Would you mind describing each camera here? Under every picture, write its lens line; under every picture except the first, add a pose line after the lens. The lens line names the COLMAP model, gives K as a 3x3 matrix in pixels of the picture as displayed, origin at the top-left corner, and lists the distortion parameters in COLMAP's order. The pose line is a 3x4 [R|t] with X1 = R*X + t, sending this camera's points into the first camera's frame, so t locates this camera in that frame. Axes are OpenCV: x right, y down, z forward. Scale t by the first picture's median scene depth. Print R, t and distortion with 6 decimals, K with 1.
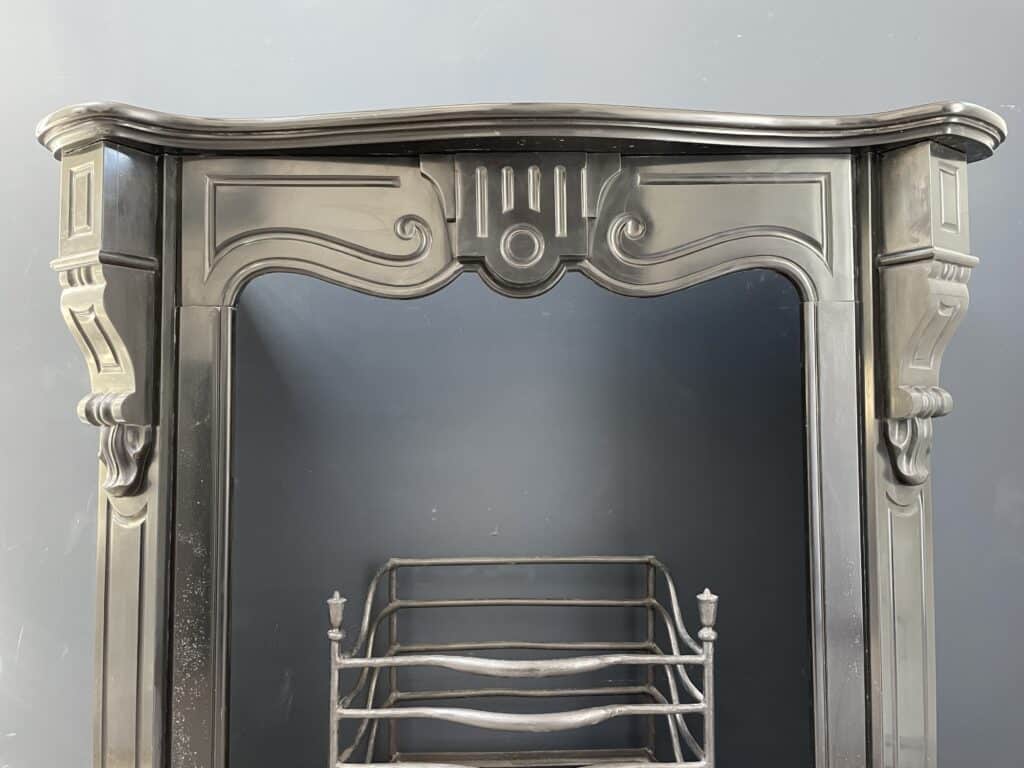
lens RADIAL K [[791.3, 0, 512.0], [0, 791.3, 384.0], [0, 0, 1]] dist [0.056649, -0.060735]
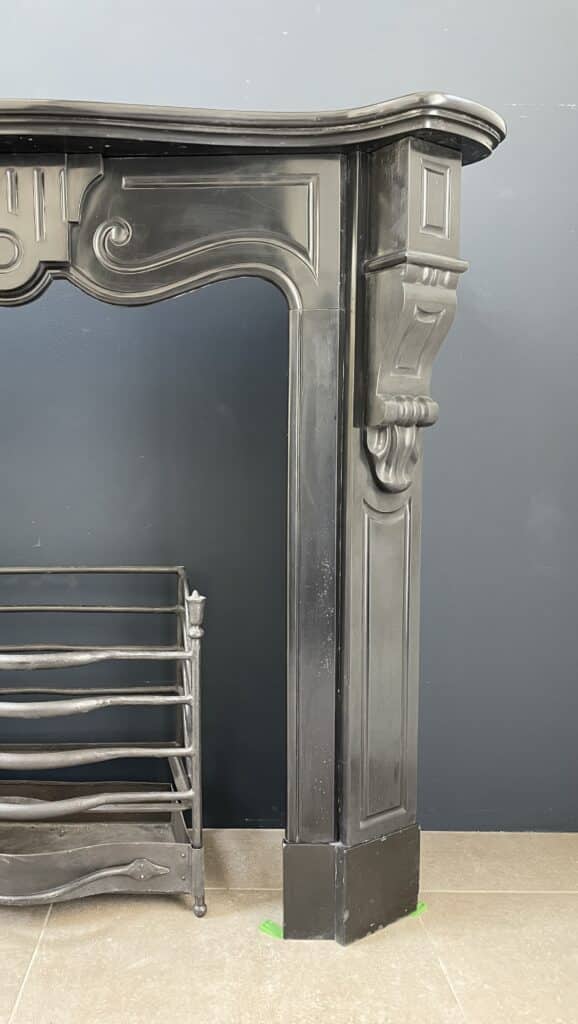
lens RADIAL K [[787.9, 0, 202.0], [0, 787.9, 516.3], [0, 0, 1]] dist [0.044797, -0.007469]
pose [[0.999120, 0.006128, -0.041481, 0.305580], [-0.001472, 0.993778, 0.111365, 0.045396], [0.041906, -0.111206, 0.992913, -0.020988]]
